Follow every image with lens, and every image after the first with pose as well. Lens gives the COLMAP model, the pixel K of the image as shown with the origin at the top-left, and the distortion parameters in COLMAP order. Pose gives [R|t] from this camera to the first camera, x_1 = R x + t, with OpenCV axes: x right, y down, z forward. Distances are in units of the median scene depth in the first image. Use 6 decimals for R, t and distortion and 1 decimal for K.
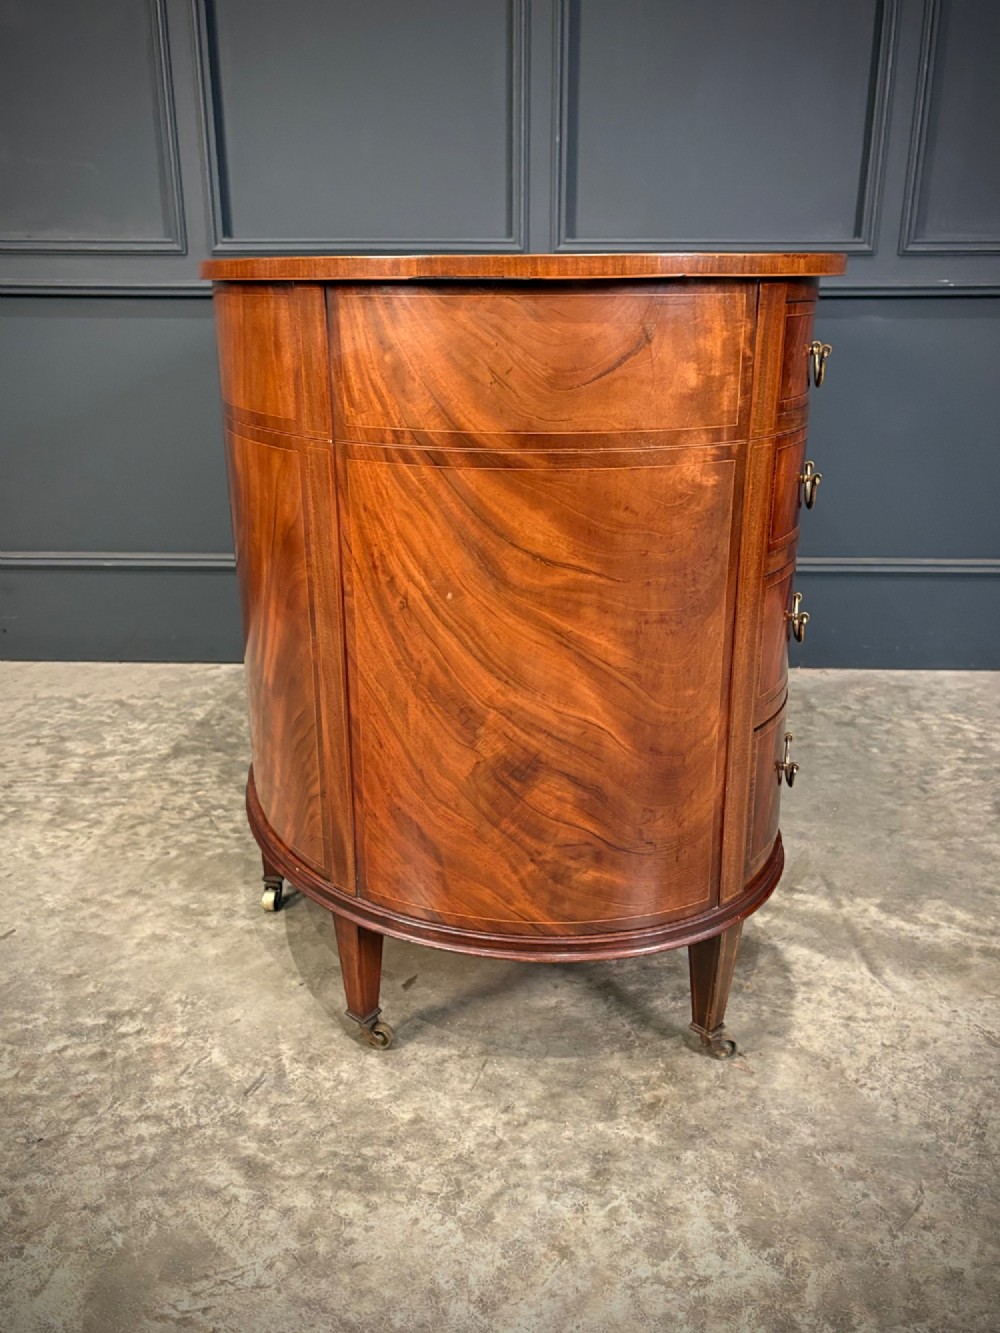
lens RADIAL K [[1110.9, 0, 497.5], [0, 1110.9, 682.4], [0, 0, 1]] dist [-0.027691, 0.043748]
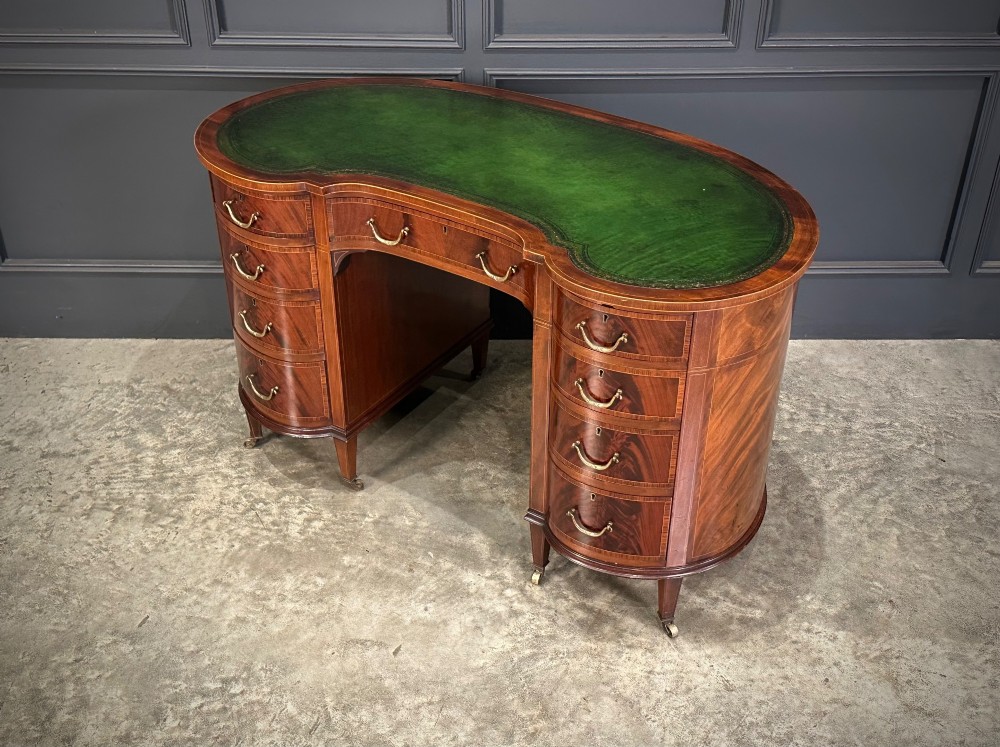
lens RADIAL K [[1123.9, 0, 490.7], [0, 1123.9, 390.5], [0, 0, 1]] dist [0.087749, 0.000000]
pose [[0.999459, -0.017578, 0.027787, 0.020464], [0.009642, 0.964635, 0.263411, -0.509331], [-0.031434, -0.263001, 0.964283, -0.509735]]
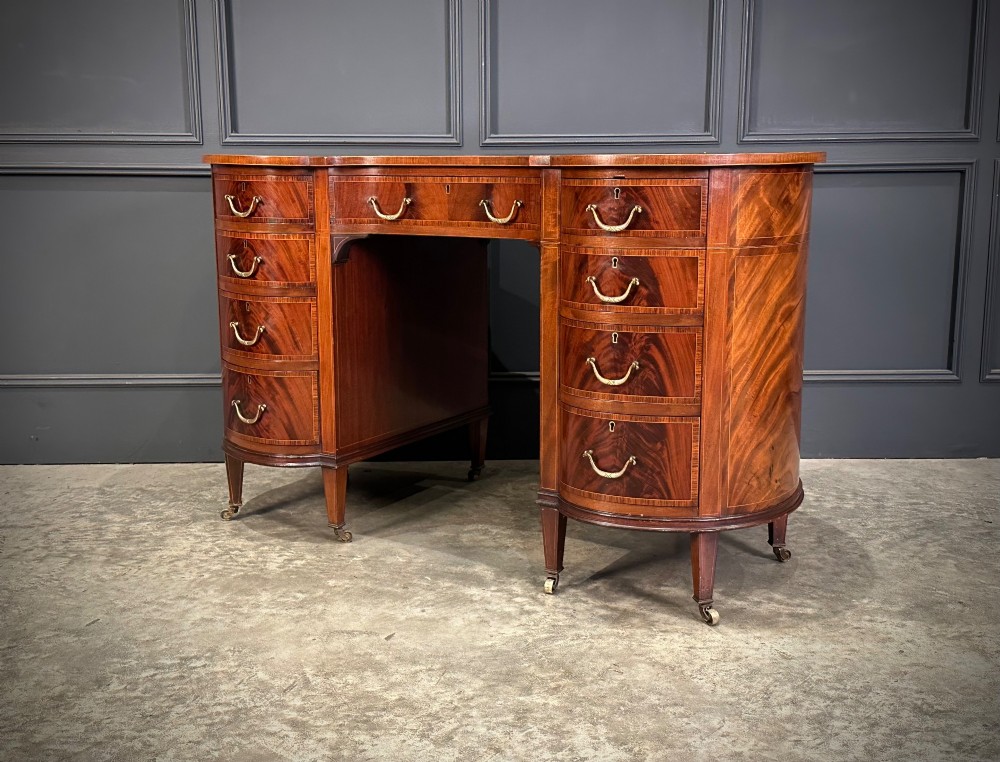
lens RADIAL K [[1142.4, 0, 477.1], [0, 1142.4, 380.0], [0, 0, 1]] dist [0.080805, 0.000000]
pose [[0.999137, -0.012020, 0.039770, -0.019189], [0.018007, 0.987937, -0.153803, 0.155117], [-0.037441, 0.154386, 0.987301, -0.472042]]
